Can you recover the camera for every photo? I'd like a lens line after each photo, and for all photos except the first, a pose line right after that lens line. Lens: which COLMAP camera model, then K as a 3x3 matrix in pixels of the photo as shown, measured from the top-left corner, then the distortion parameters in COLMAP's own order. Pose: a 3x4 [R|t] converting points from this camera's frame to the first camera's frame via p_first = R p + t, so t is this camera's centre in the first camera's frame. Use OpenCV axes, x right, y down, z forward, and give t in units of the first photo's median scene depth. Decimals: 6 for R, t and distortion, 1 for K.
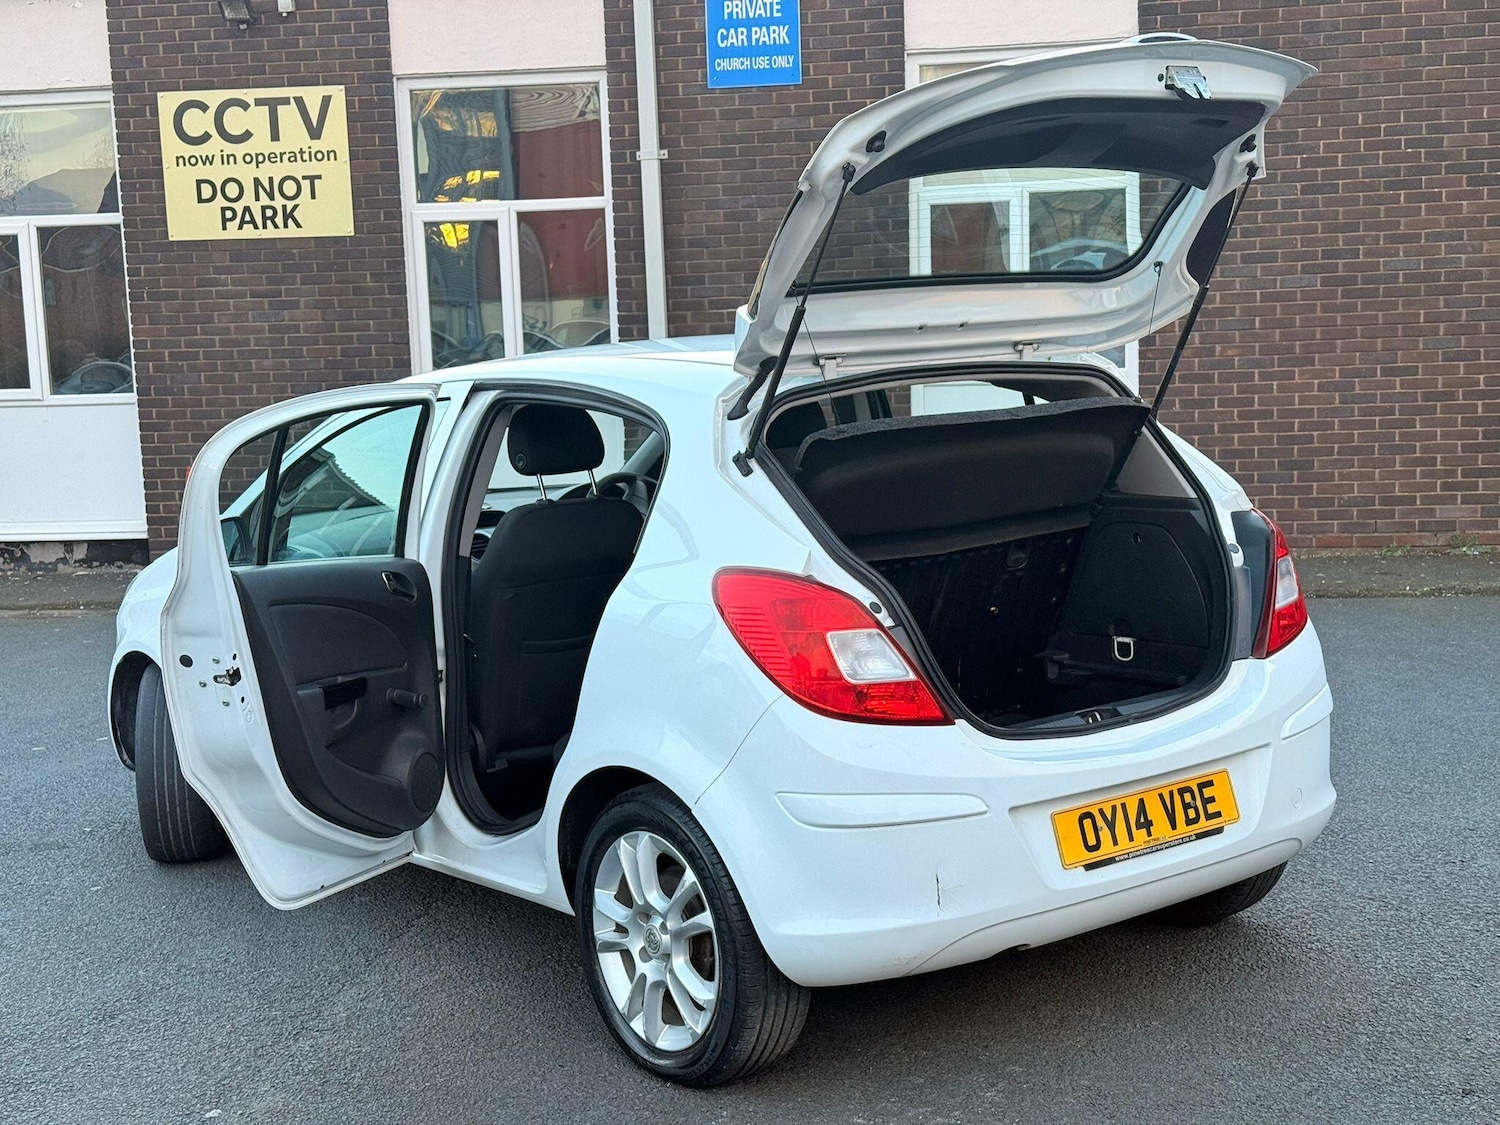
lens RADIAL K [[2033.7, 0, 747.4], [0, 2033.7, 565.3], [0, 0, 1]] dist [0.210207, -0.435117]
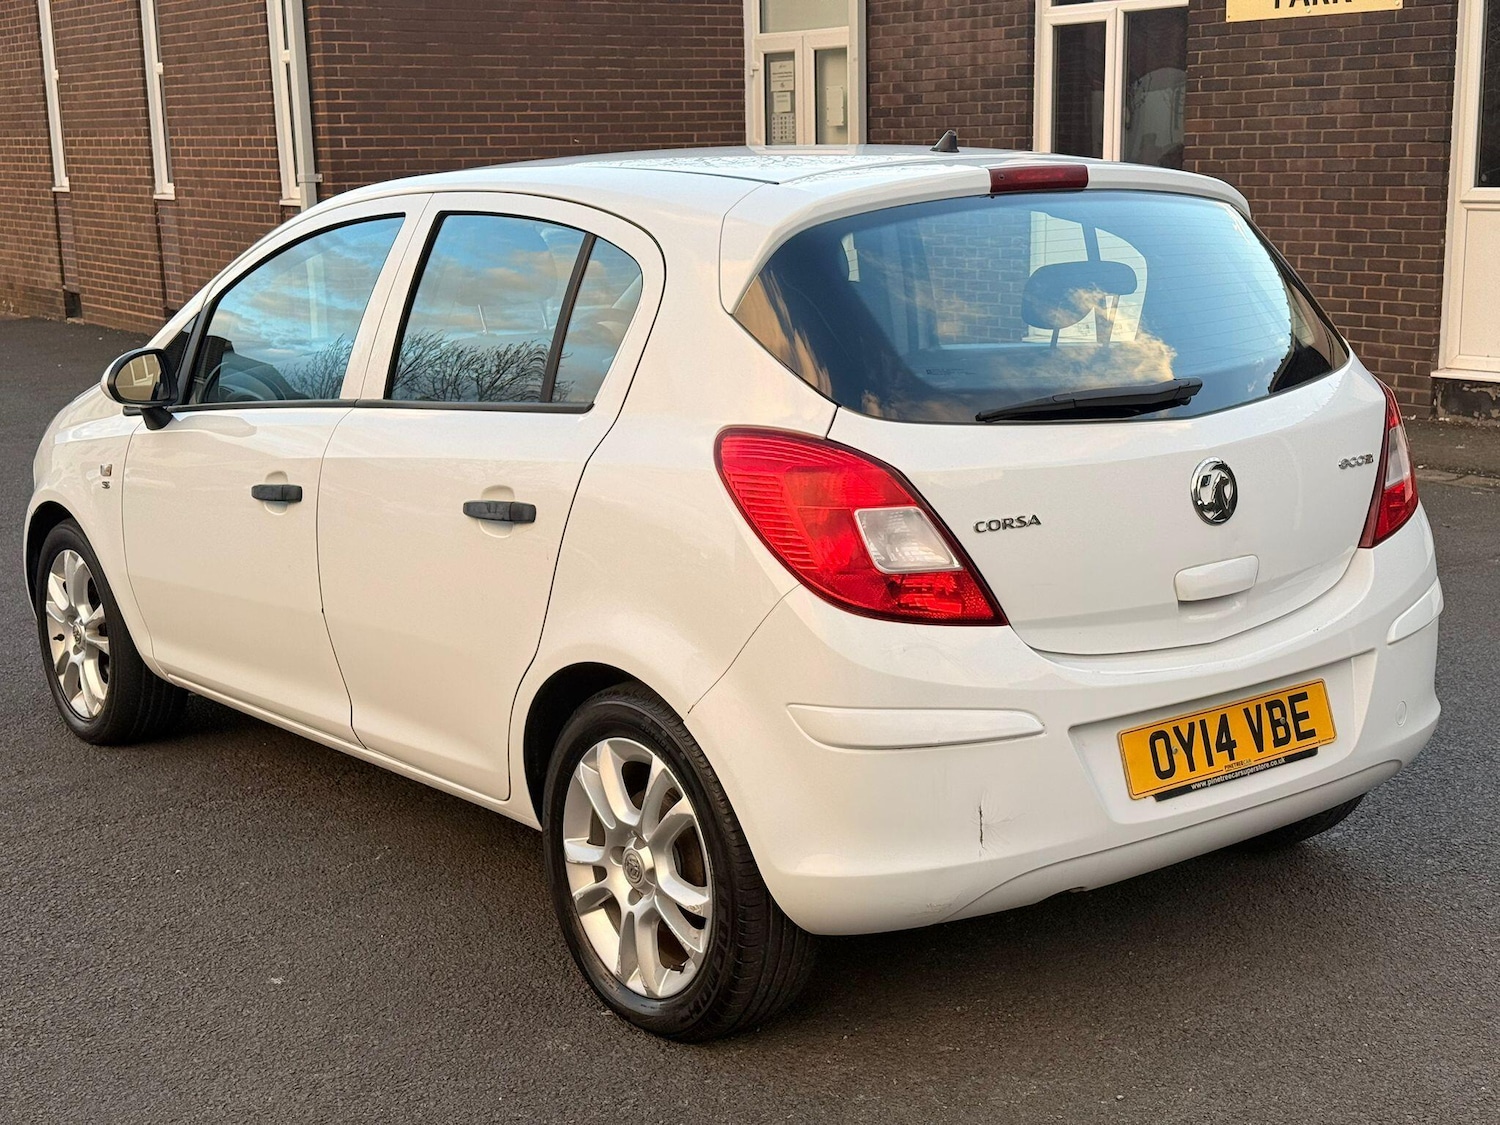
lens RADIAL K [[2033.7, 0, 747.4], [0, 2033.7, 565.3], [0, 0, 1]] dist [0.210207, -0.435117]
pose [[0.999731, 0.022402, 0.006053, -0.007283], [-0.022779, 0.997152, 0.071900, -0.002174], [-0.004425, -0.072019, 0.997393, 0.169952]]
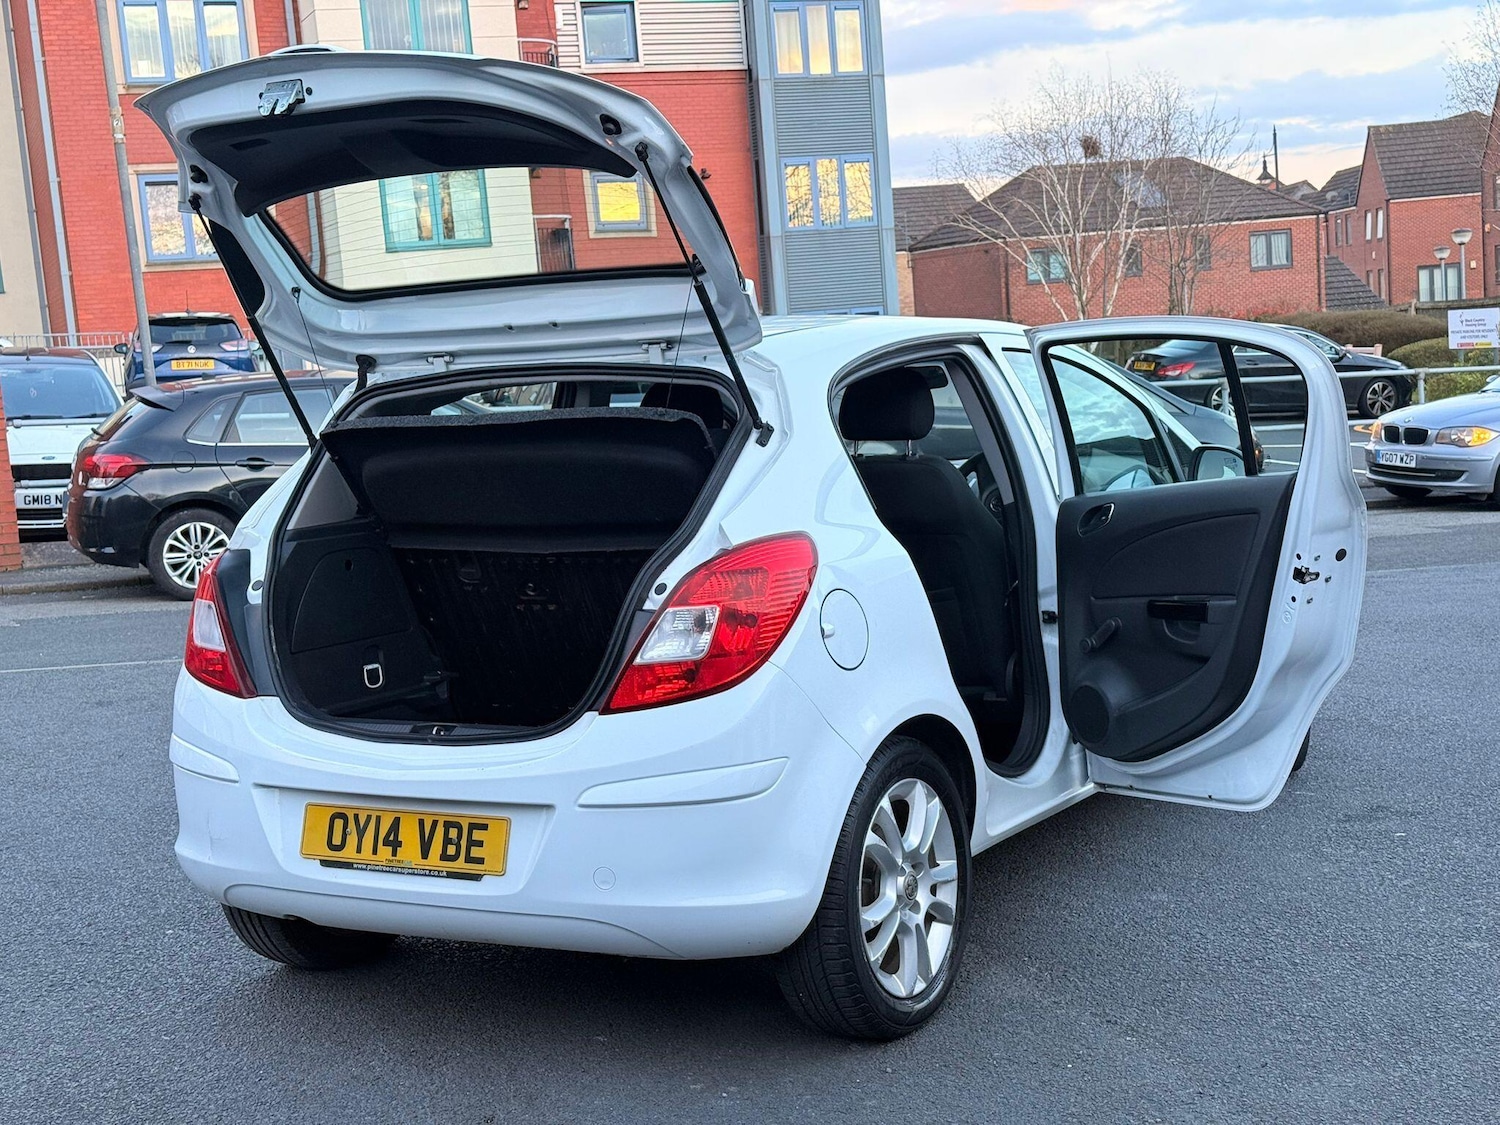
lens RADIAL K [[2033.6, 0, 763.8], [0, 2033.6, 570.7], [0, 0, 1]] dist [0.198161, -0.384478]
pose [[0.386900, 0.131975, -0.912629, 1.119093], [-0.069746, 0.991058, 0.113749, -0.126117], [0.919480, 0.019643, 0.392645, 0.751812]]
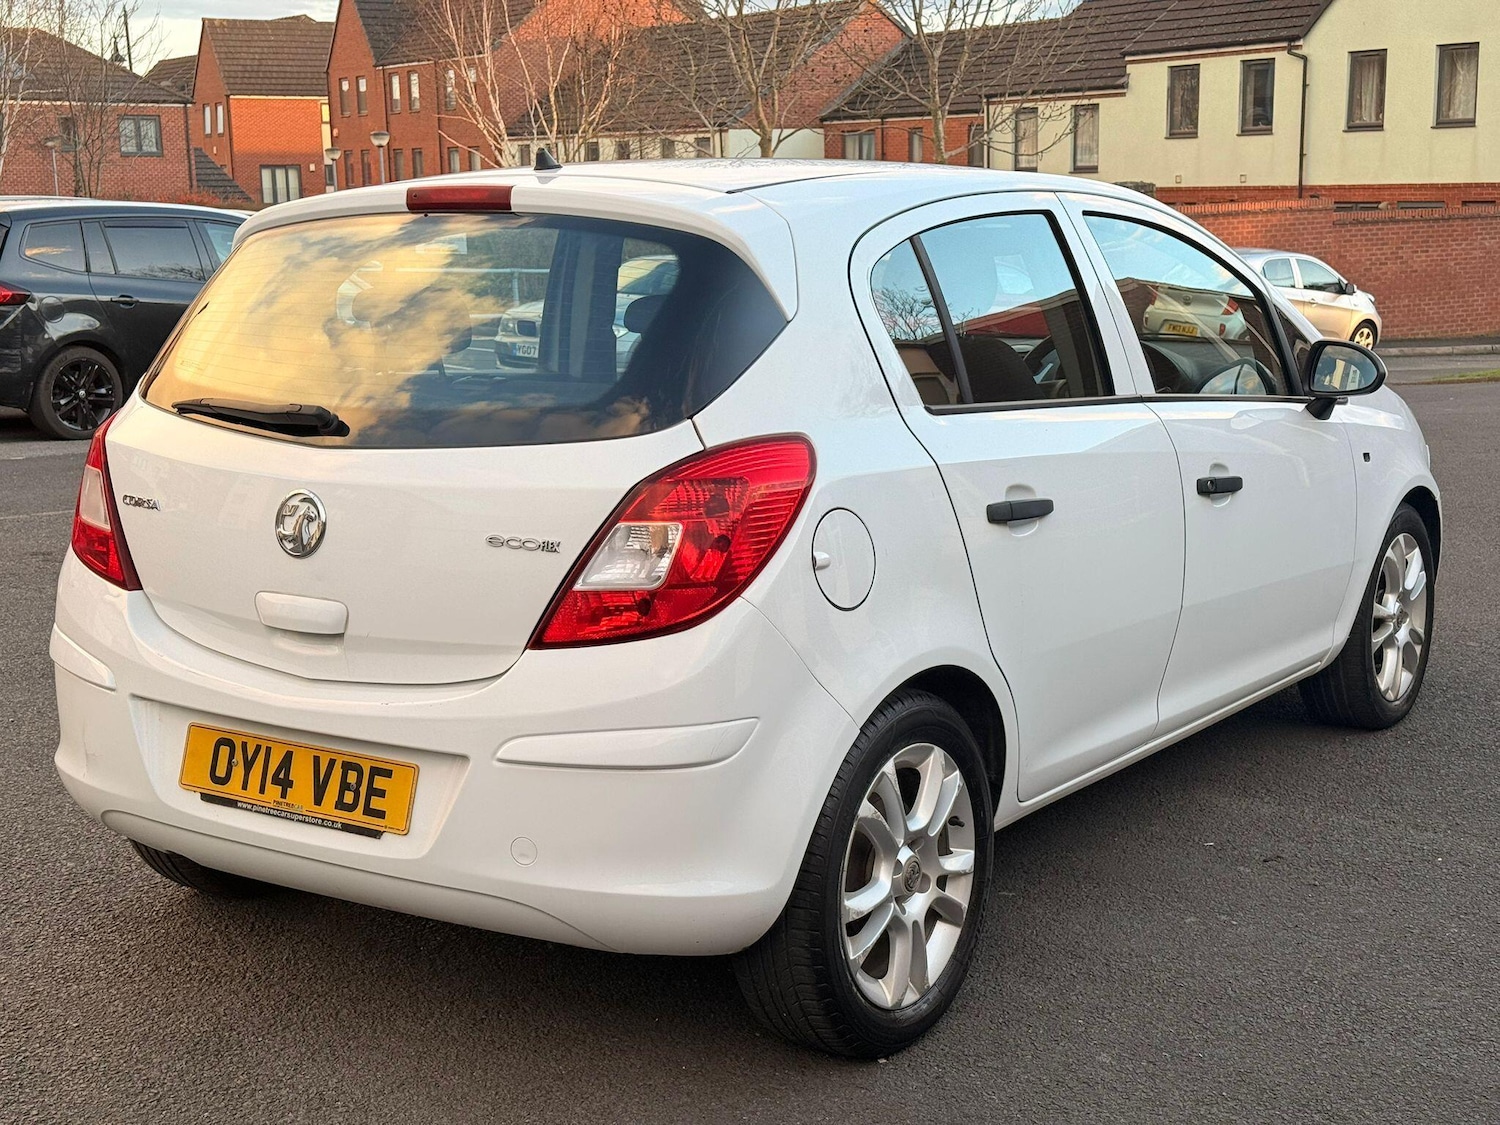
lens RADIAL K [[2033.7, 0, 754.3], [0, 2033.7, 564.0], [0, 0, 1]] dist [0.204848, -0.416811]
pose [[0.324191, 0.217834, -0.920570, 0.961063], [-0.119174, 0.974778, 0.188693, -0.131281], [0.938455, 0.048536, 0.341974, 0.867702]]
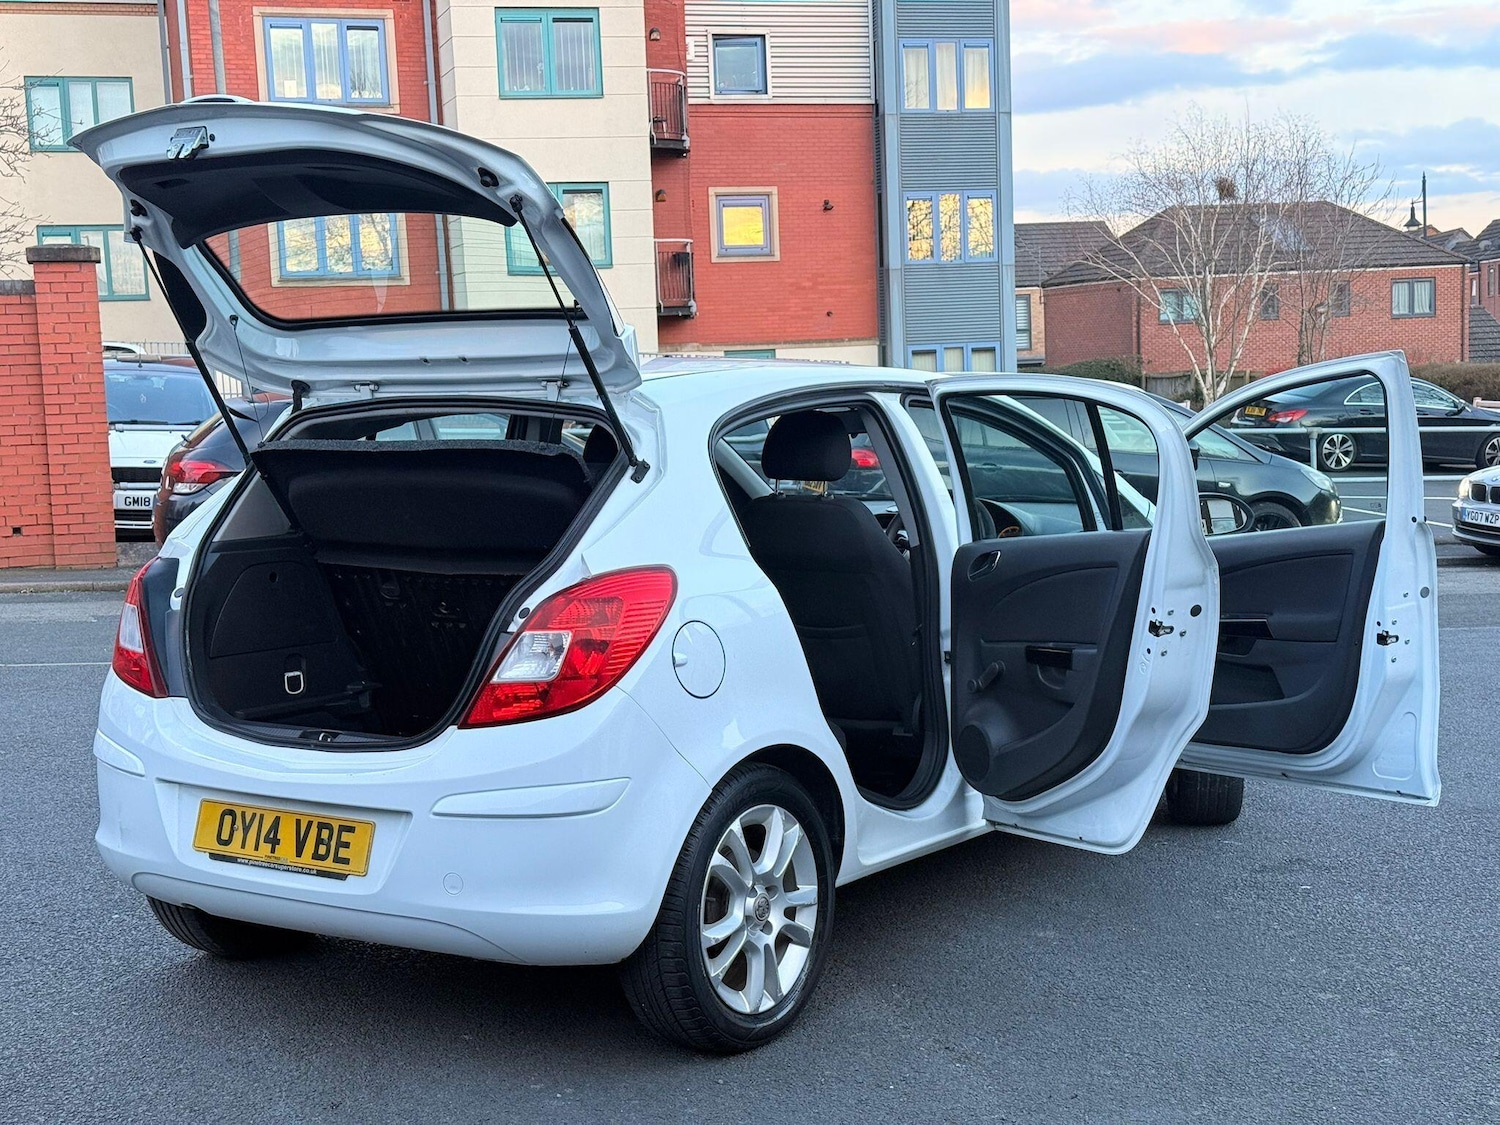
lens RADIAL K [[2031.3, 0, 751.2], [0, 2031.3, 562.4], [0, 0, 1]] dist [0.191673, -0.318293]
pose [[0.314420, 0.131873, -0.940079, 1.211605], [-0.106150, 0.988977, 0.103230, -0.146442], [0.943330, 0.067332, 0.324953, 0.855095]]
